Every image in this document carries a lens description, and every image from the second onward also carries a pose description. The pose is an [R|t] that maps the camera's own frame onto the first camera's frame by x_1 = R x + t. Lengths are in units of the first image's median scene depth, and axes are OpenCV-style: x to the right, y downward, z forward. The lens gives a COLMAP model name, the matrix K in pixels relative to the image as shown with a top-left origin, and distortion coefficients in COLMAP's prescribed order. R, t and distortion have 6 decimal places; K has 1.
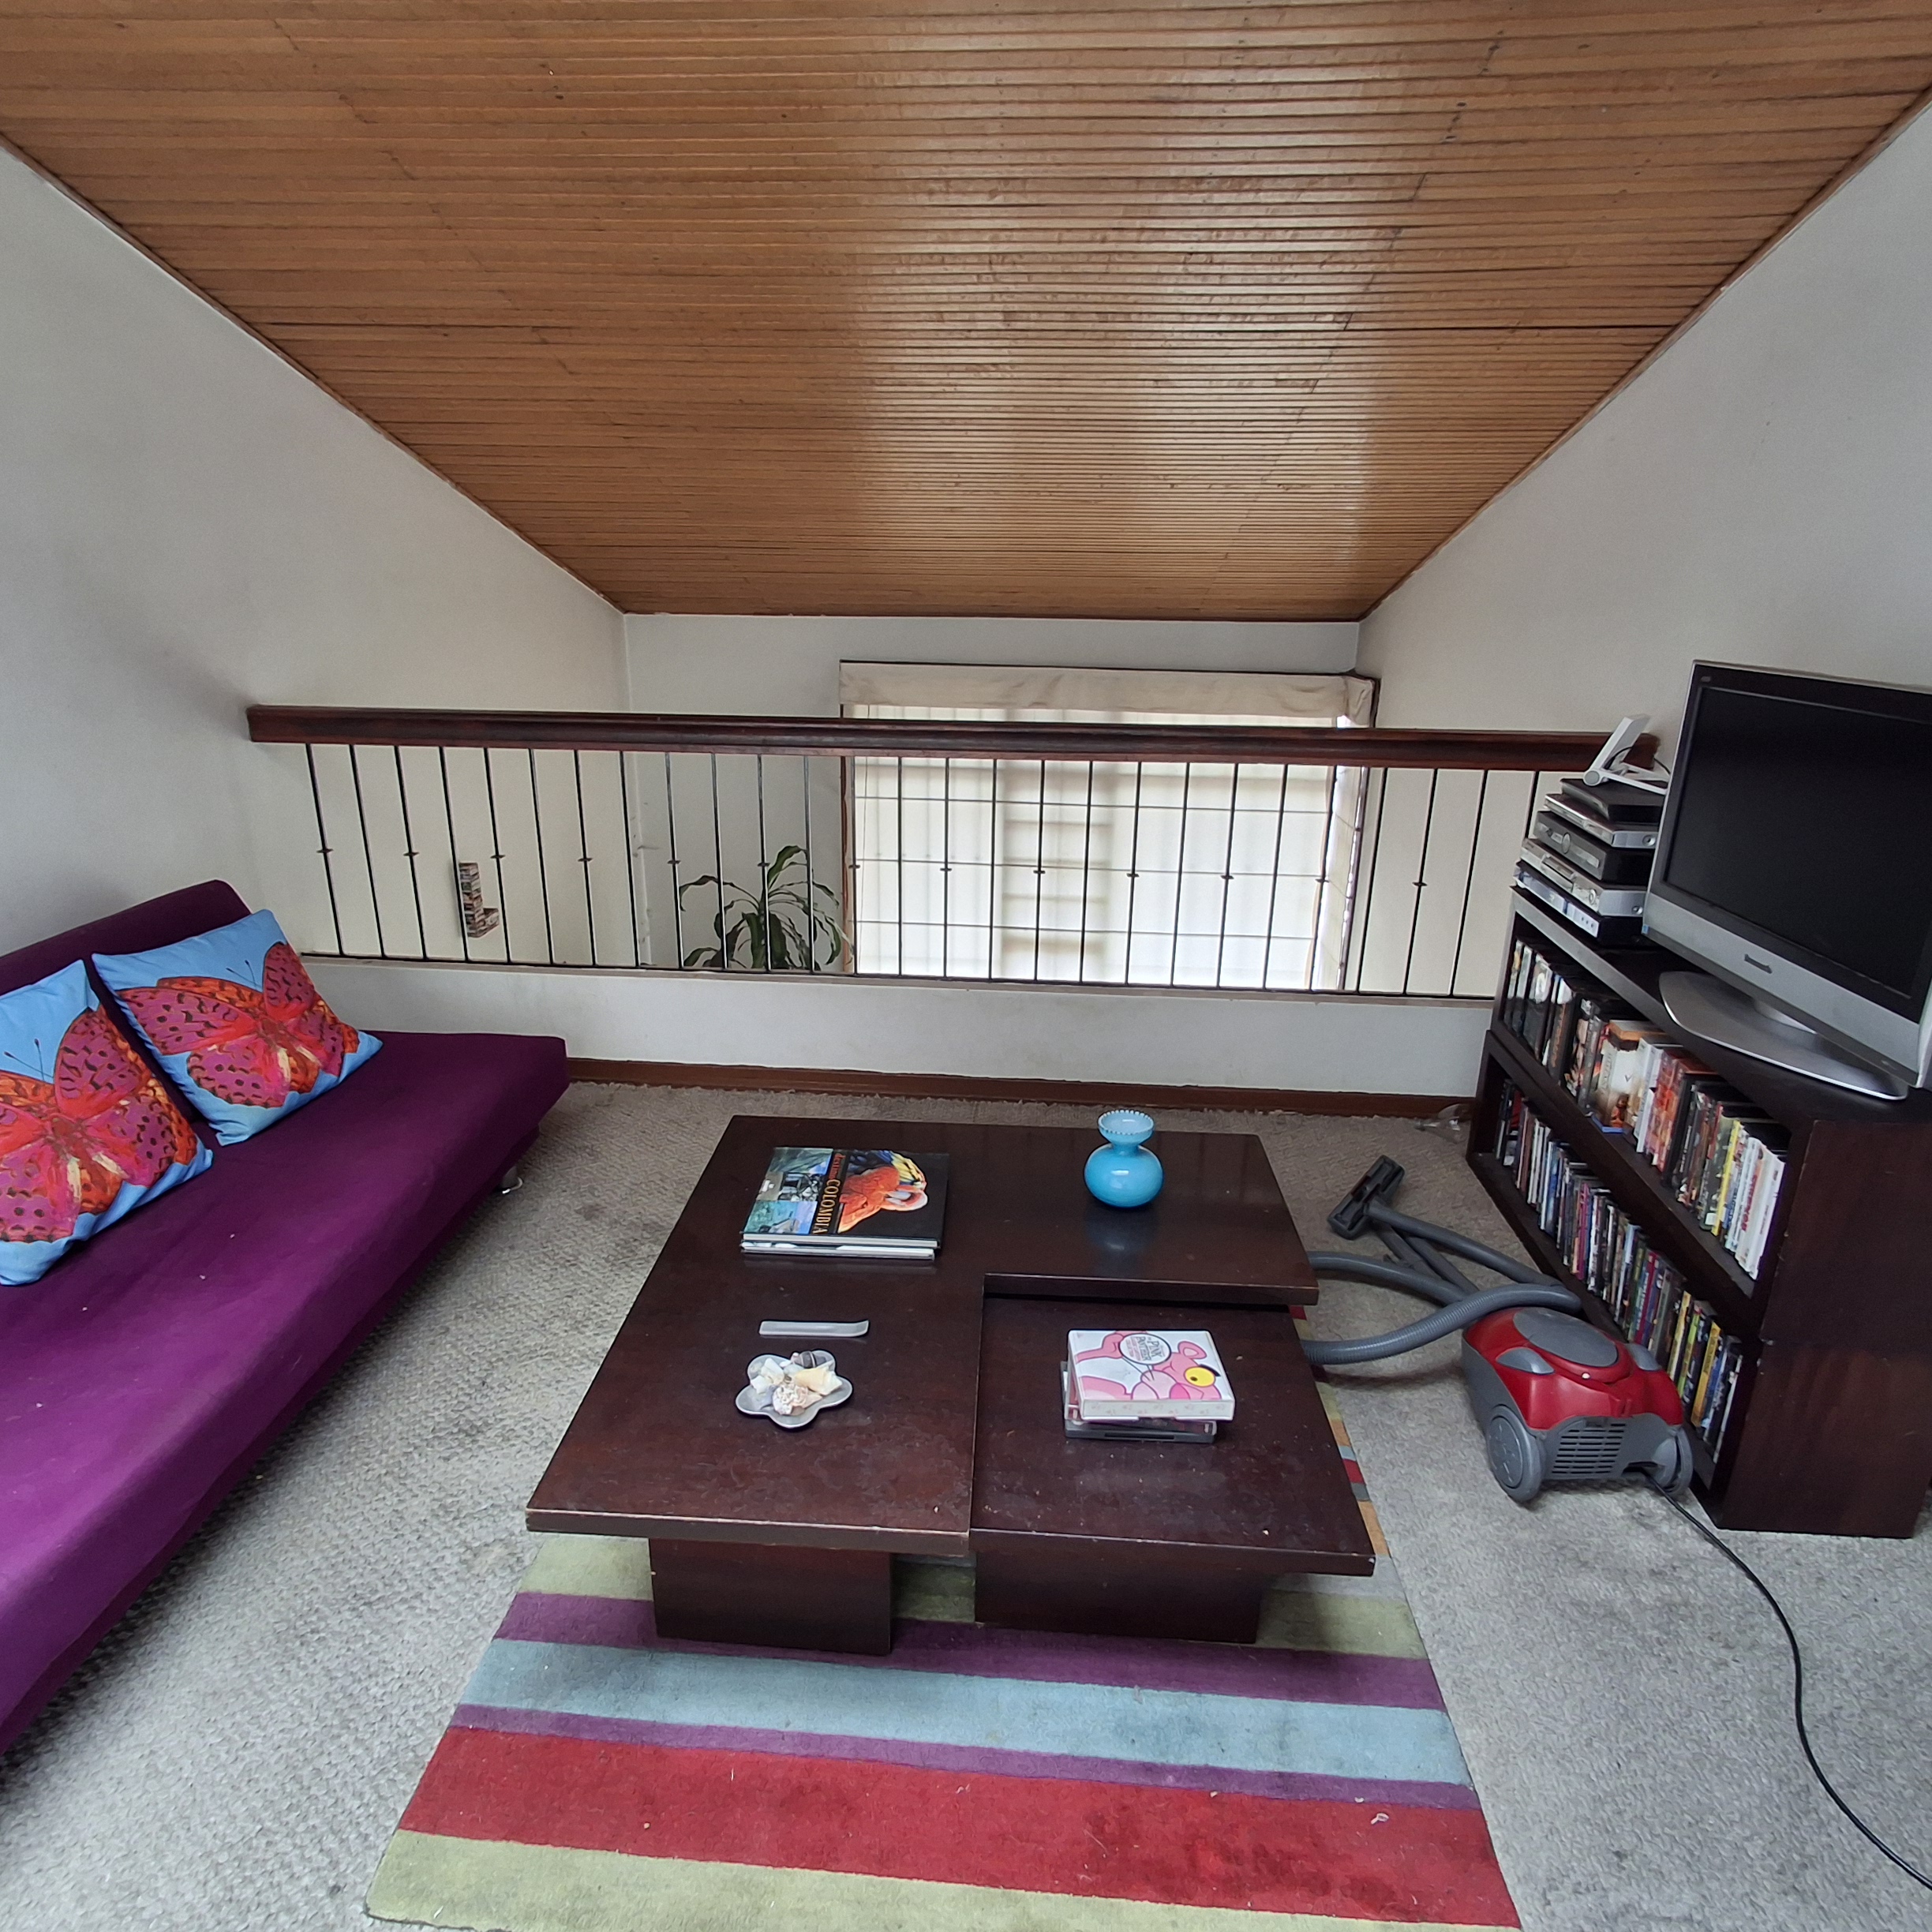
lens RADIAL K [[1177.6, 0, 961.5], [0, 1177.6, 948.7], [0, 0, 1]] dist [-0.016732, 0.015756]
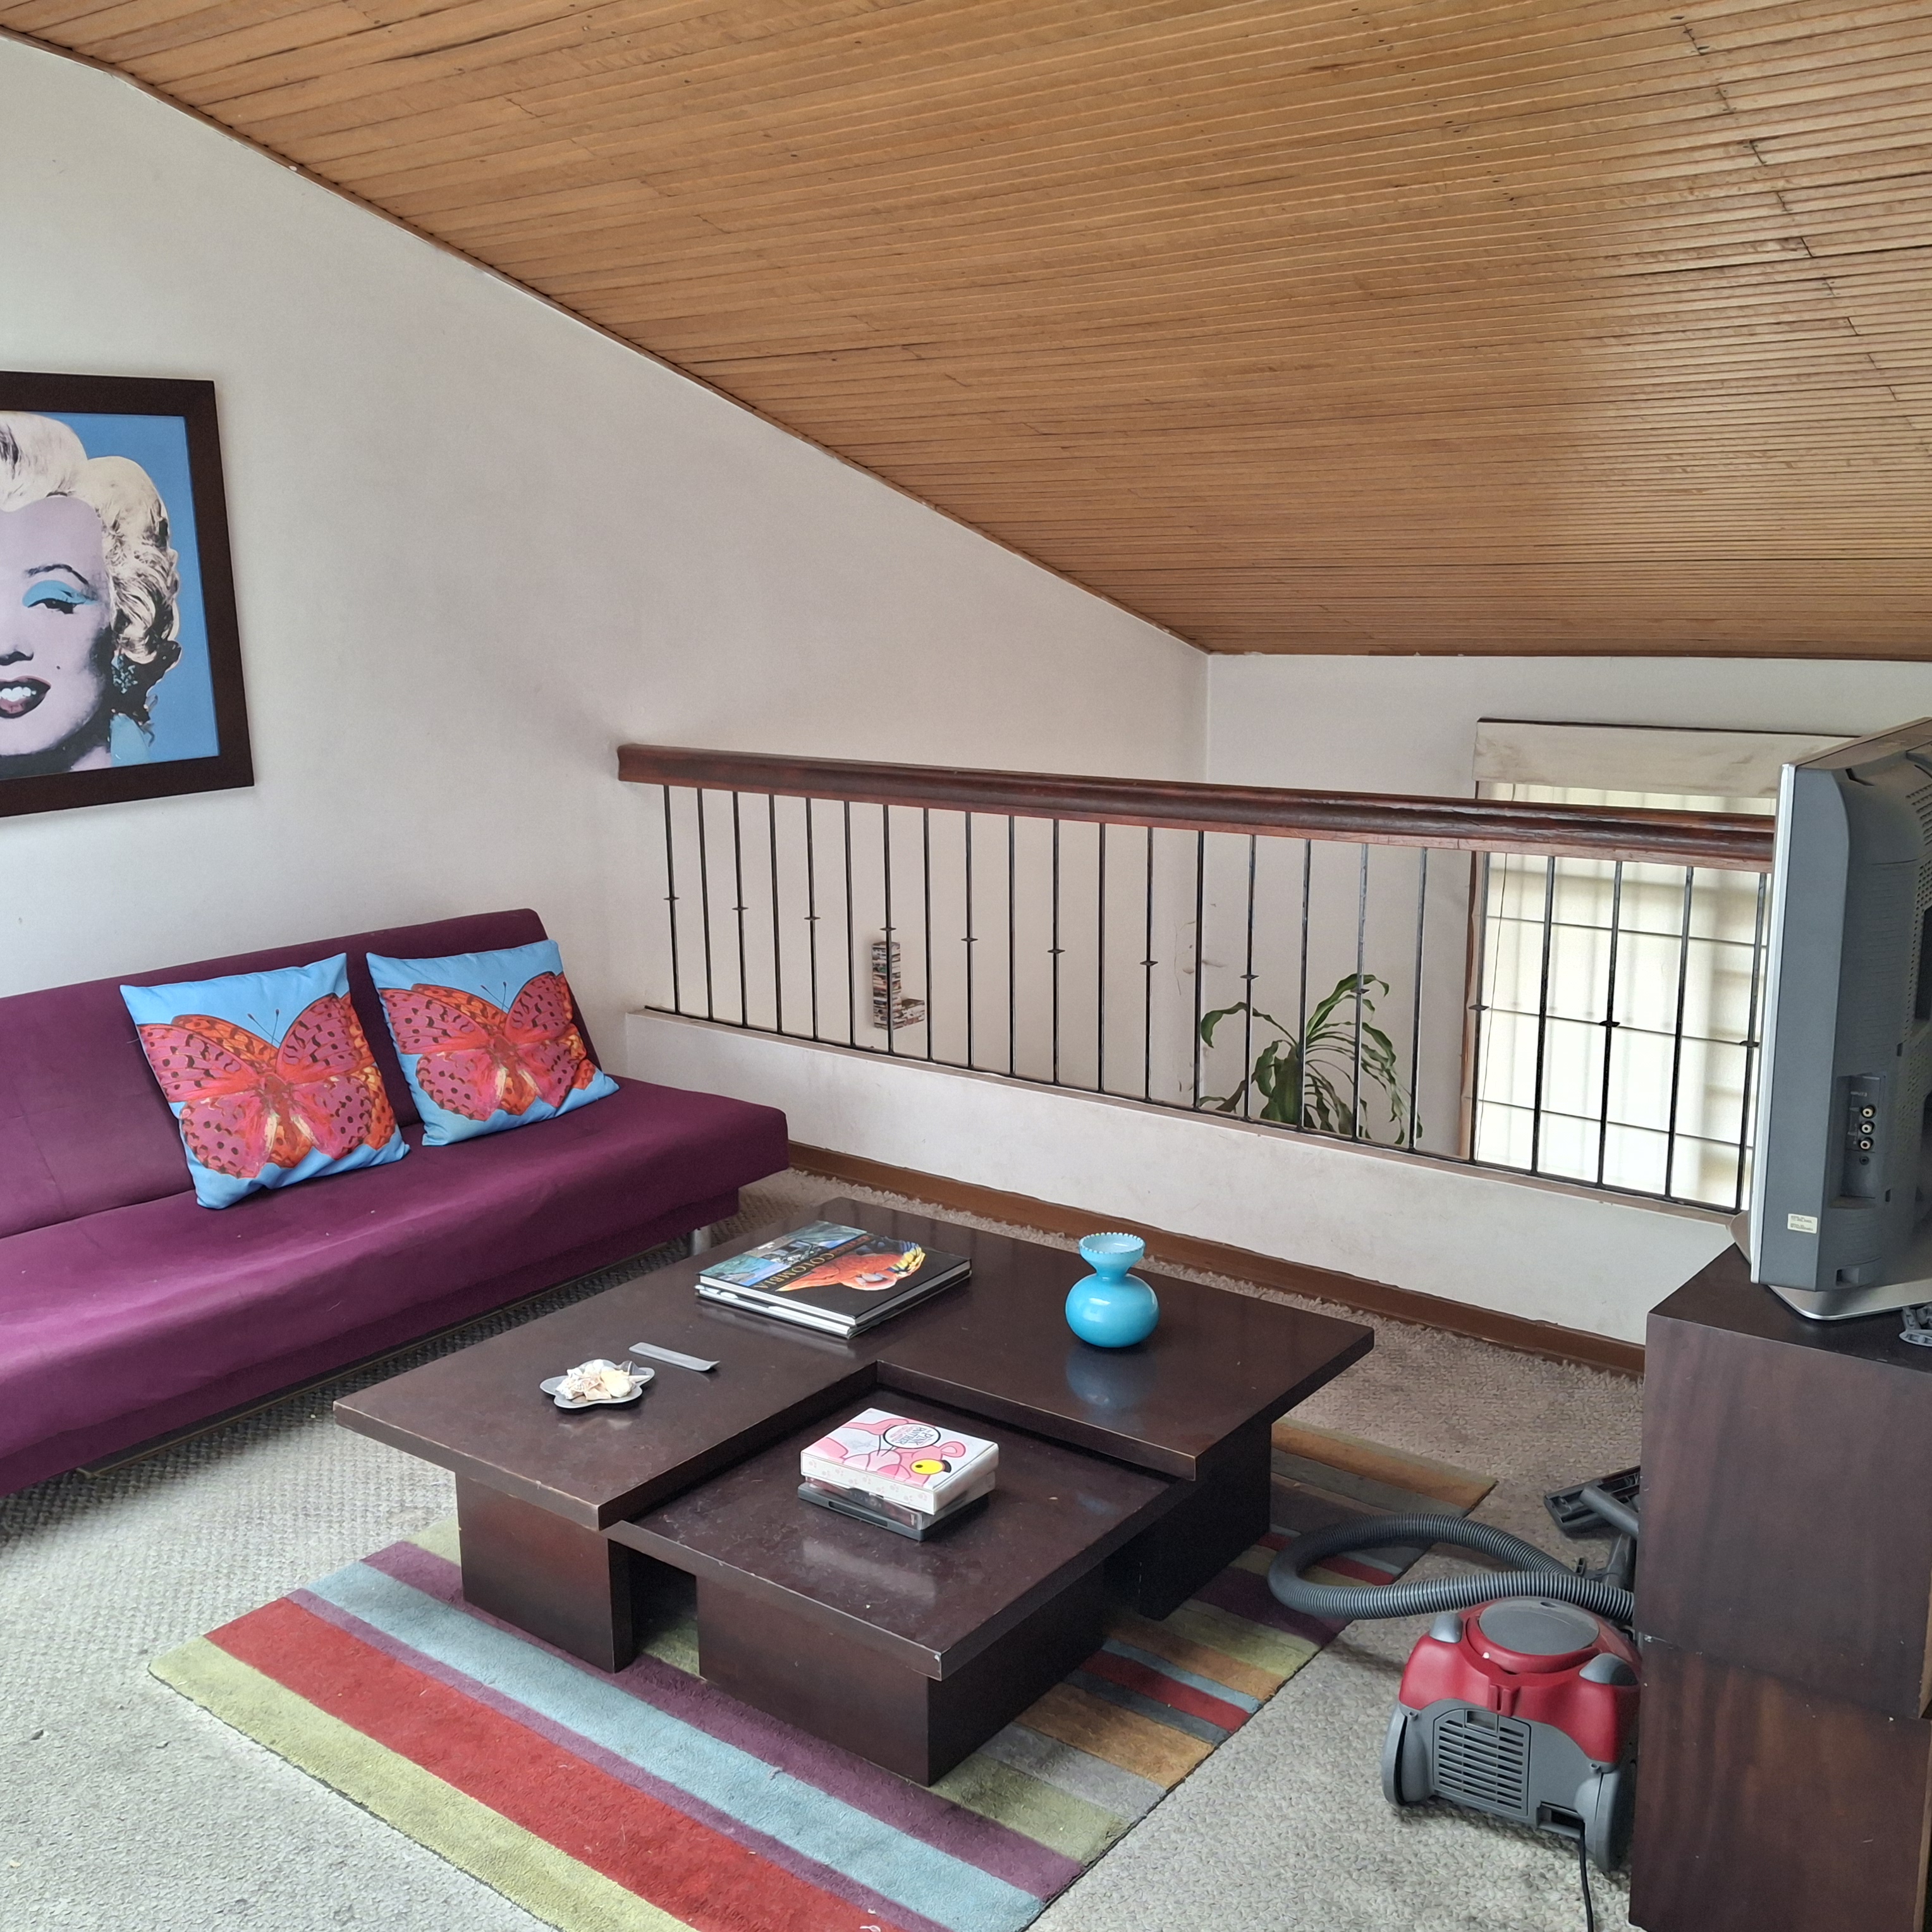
lens RADIAL K [[1853.8, 0, 969.2], [0, 1853.8, 952.4], [0, 0, 1]] dist [0.043392, 0.000000]
pose [[0.842526, 0.086631, -0.531643, 0.631364], [-0.148937, 0.985970, -0.075366, 0.049626], [0.517655, 0.142679, 0.843609, -0.169552]]
